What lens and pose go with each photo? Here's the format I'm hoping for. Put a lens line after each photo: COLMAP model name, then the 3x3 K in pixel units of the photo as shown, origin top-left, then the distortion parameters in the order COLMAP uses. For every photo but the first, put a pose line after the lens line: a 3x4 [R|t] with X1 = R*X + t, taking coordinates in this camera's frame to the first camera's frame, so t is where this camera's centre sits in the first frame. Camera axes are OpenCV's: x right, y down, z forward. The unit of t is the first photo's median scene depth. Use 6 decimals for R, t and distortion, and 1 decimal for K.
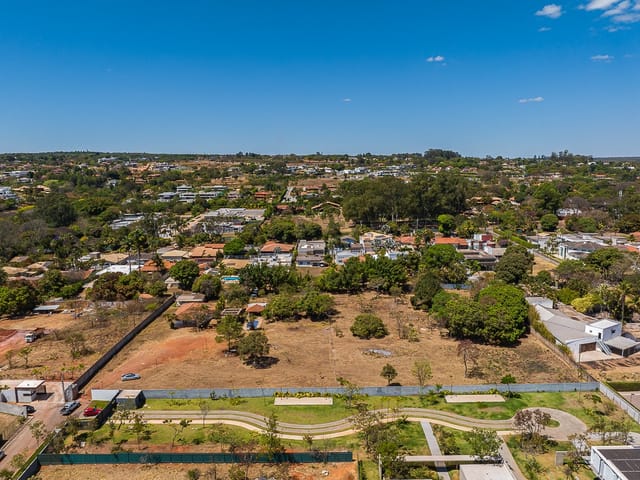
lens RADIAL K [[505.9, 0, 325.6], [0, 505.9, 240.5], [0, 0, 1]] dist [-0.031937, -0.004448]
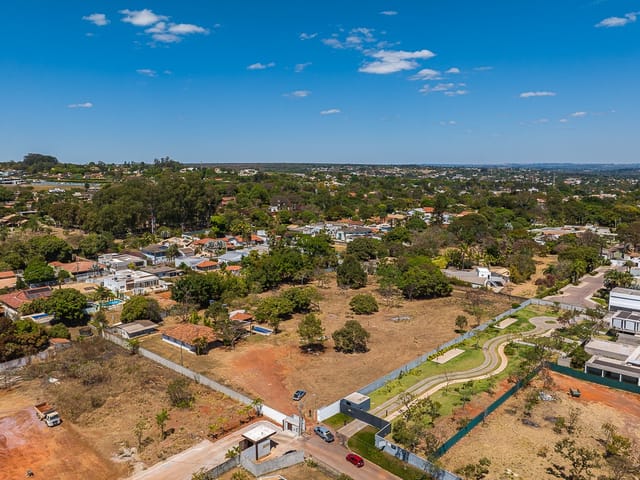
lens RADIAL K [[505.9, 0, 325.6], [0, 505.9, 240.5], [0, 0, 1]] dist [-0.031937, -0.004448]
pose [[0.672511, -0.099333, 0.733391, -0.131541], [0.108841, 0.993452, 0.034750, -0.004080], [-0.732040, 0.056453, 0.678919, 0.043657]]
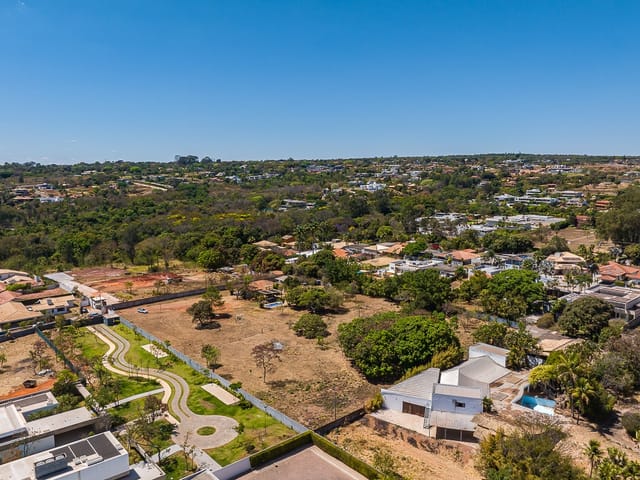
lens RADIAL K [[505.9, 0, 325.6], [0, 505.9, 240.5], [0, 0, 1]] dist [-0.031937, -0.004448]
pose [[0.660140, 0.116472, -0.742057, 0.138334], [-0.118651, 0.991671, 0.050098, -0.009306], [0.741712, 0.054974, 0.668462, 0.052411]]
